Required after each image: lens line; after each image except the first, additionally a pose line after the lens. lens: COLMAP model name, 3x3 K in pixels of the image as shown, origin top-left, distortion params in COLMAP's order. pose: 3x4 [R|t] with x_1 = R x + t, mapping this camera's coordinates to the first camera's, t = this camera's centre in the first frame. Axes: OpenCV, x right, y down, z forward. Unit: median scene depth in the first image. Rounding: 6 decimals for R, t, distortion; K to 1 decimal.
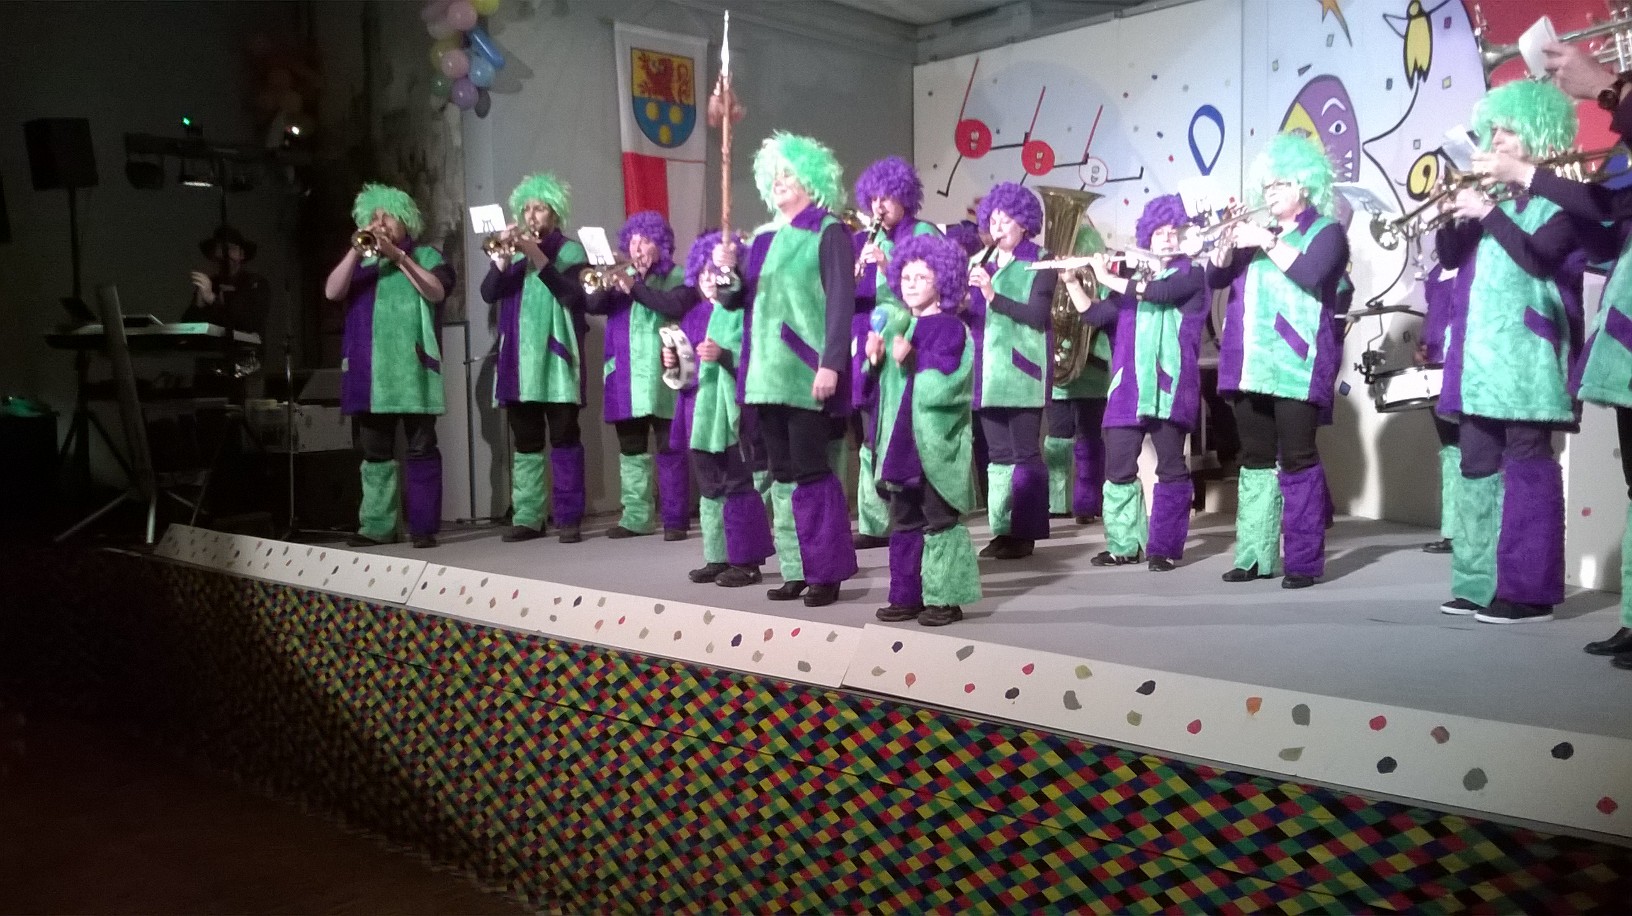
lens RADIAL K [[1495.6, 0, 772.8], [0, 1495.6, 471.0], [0, 0, 1]] dist [0.061092, -0.213667]
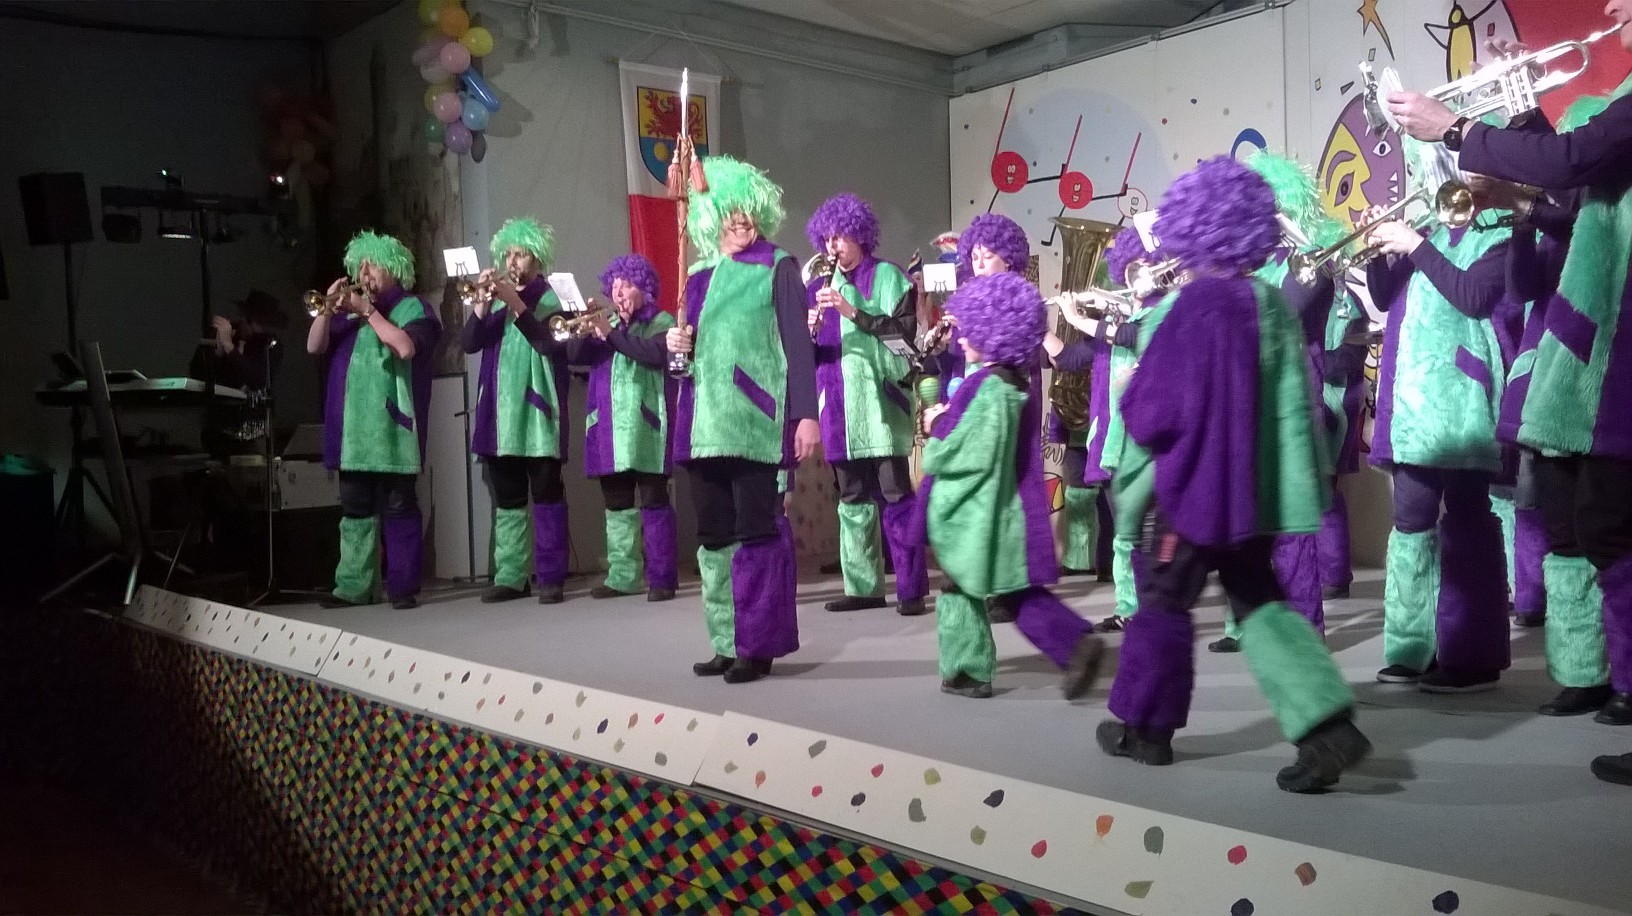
lens RADIAL K [[1495.6, 0, 780.6], [0, 1495.6, 471.2], [0, 0, 1]] dist [0.061092, -0.213667]
pose [[0.996475, -0.008257, -0.083484, 0.090451], [0.005767, 0.999533, -0.030024, -0.006699], [0.083693, 0.029437, 0.996057, 0.065188]]
